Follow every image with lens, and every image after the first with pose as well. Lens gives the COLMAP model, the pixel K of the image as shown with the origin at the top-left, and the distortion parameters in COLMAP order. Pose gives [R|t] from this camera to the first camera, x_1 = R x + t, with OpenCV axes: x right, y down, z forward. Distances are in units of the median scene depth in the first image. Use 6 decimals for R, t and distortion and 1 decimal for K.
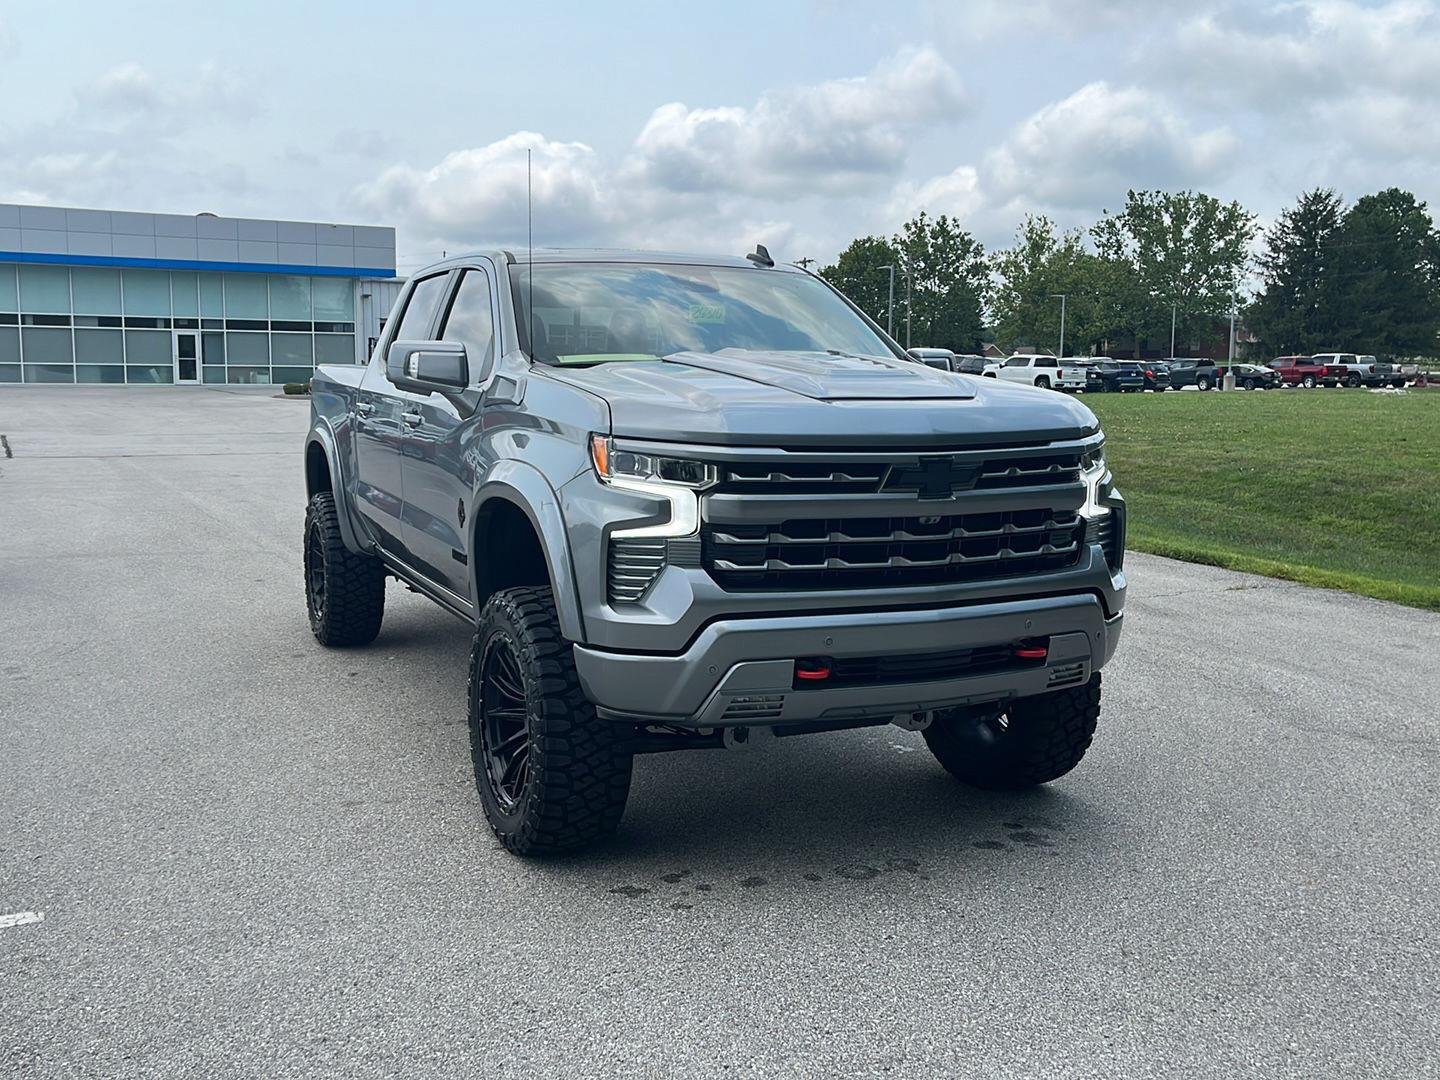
lens RADIAL K [[1419.8, 0, 726.8], [0, 1419.8, 533.4], [0, 0, 1]] dist [0.052999, -0.048173]
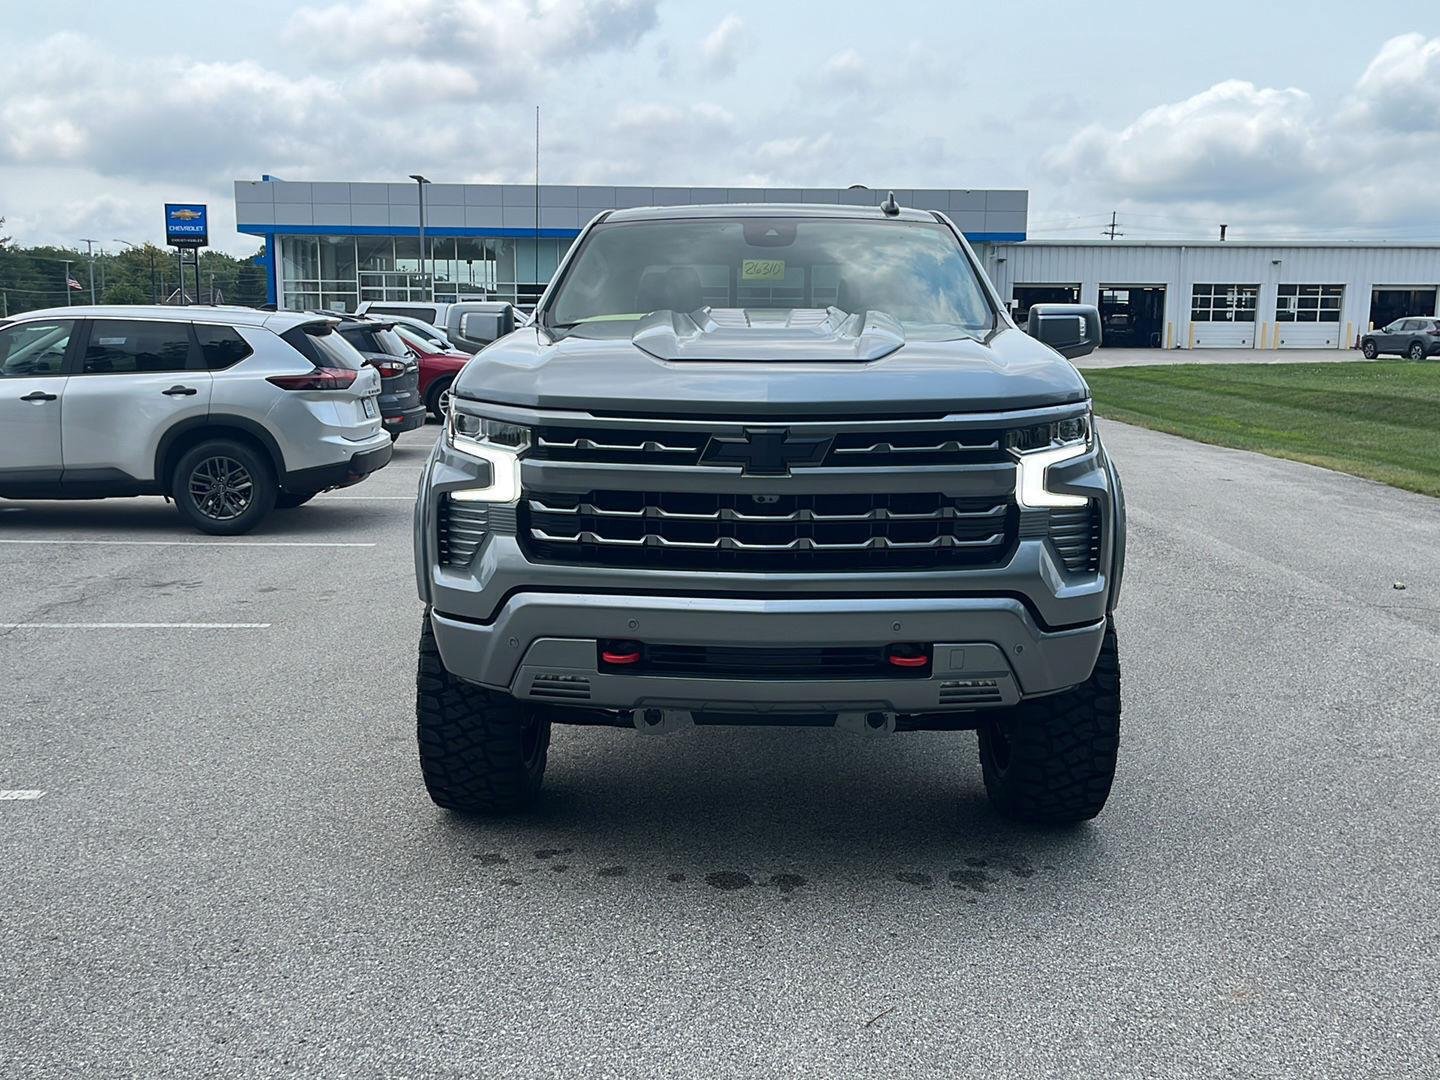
lens RADIAL K [[1419.8, 0, 726.8], [0, 1419.8, 533.4], [0, 0, 1]] dist [0.052999, -0.048173]
pose [[0.892296, 0.062928, -0.447044, 0.508651], [-0.052026, 0.997974, 0.036635, -0.018653], [0.448443, -0.009431, 0.893762, 0.195336]]
